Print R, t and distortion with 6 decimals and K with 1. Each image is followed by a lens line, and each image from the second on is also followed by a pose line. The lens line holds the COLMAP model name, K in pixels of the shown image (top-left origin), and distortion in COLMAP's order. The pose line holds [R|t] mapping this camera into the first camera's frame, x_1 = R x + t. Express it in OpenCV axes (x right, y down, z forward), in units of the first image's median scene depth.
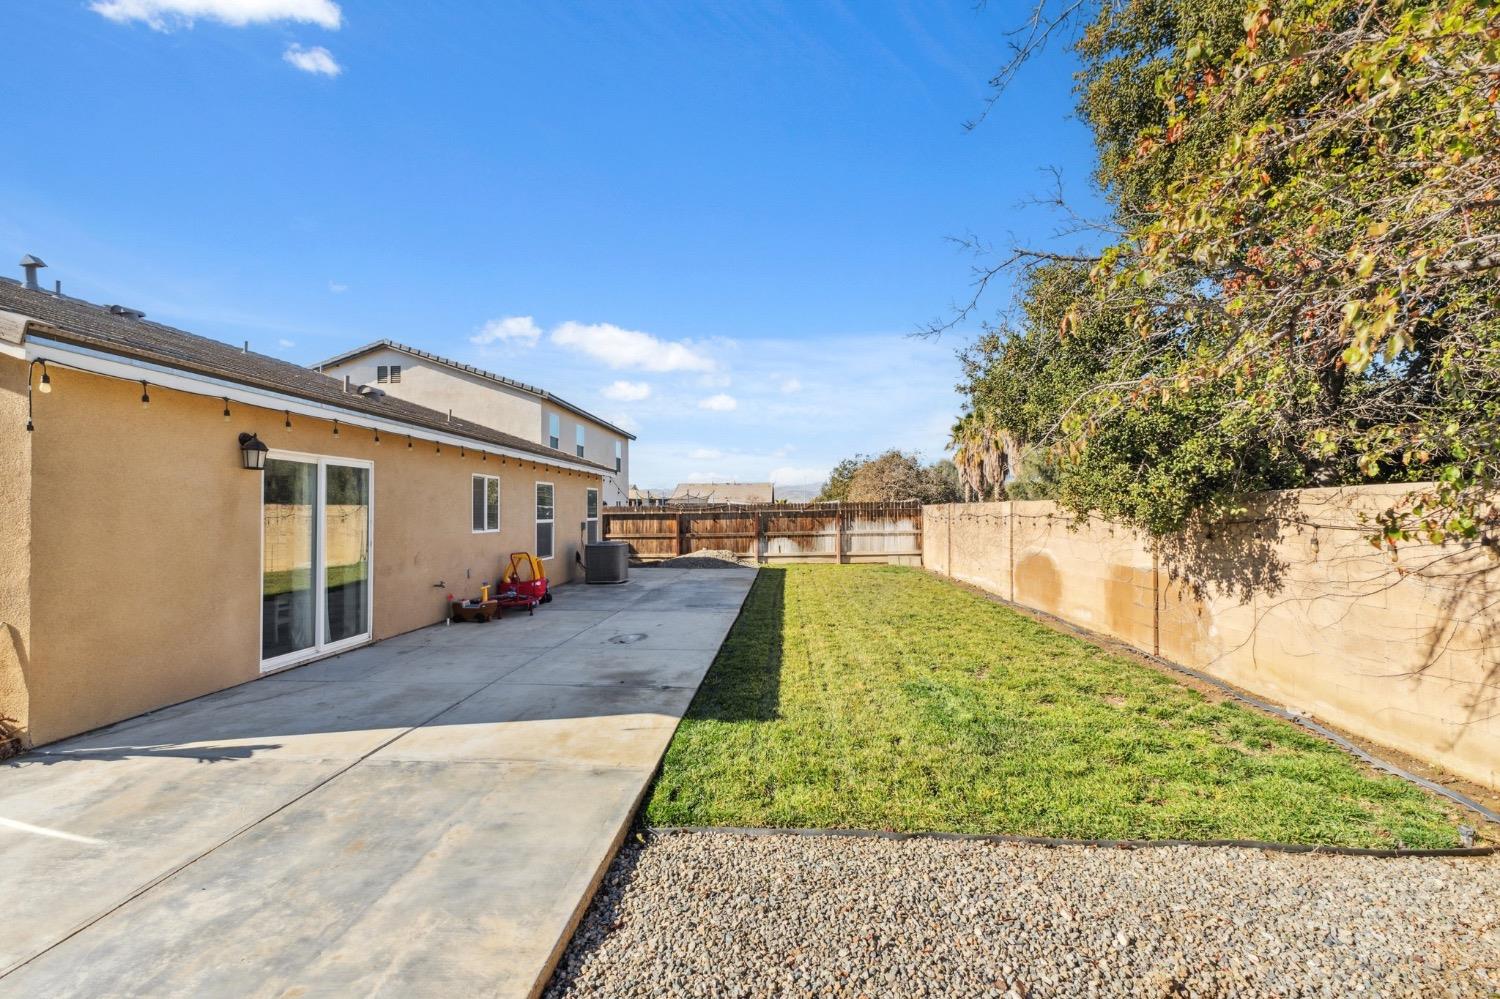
lens RADIAL K [[636.1, 0, 750.0], [0, 636.1, 499.5], [0, 0, 1]] dist [0.002083, 0.000212]
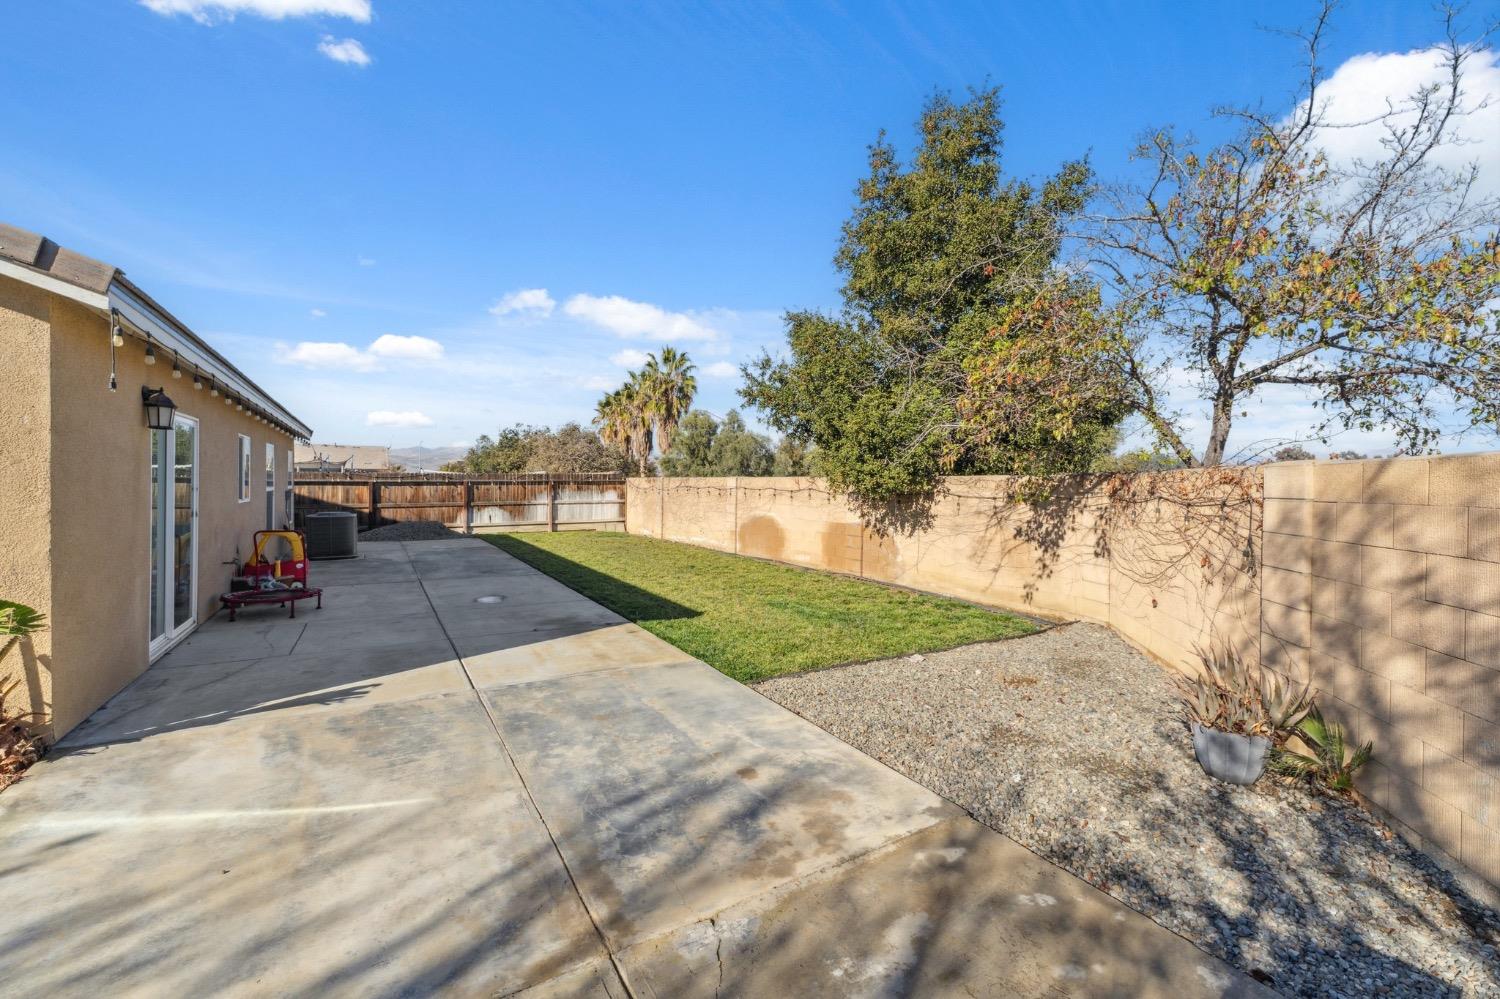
lens RADIAL K [[636.1, 0, 750.0], [0, 636.1, 499.5], [0, 0, 1]] dist [0.002083, 0.000212]
pose [[0.828470, -0.000874, 0.560033, -0.176959], [-0.025269, 0.998922, 0.038941, -0.001324], [-0.559463, -0.046413, 0.827555, -0.053439]]
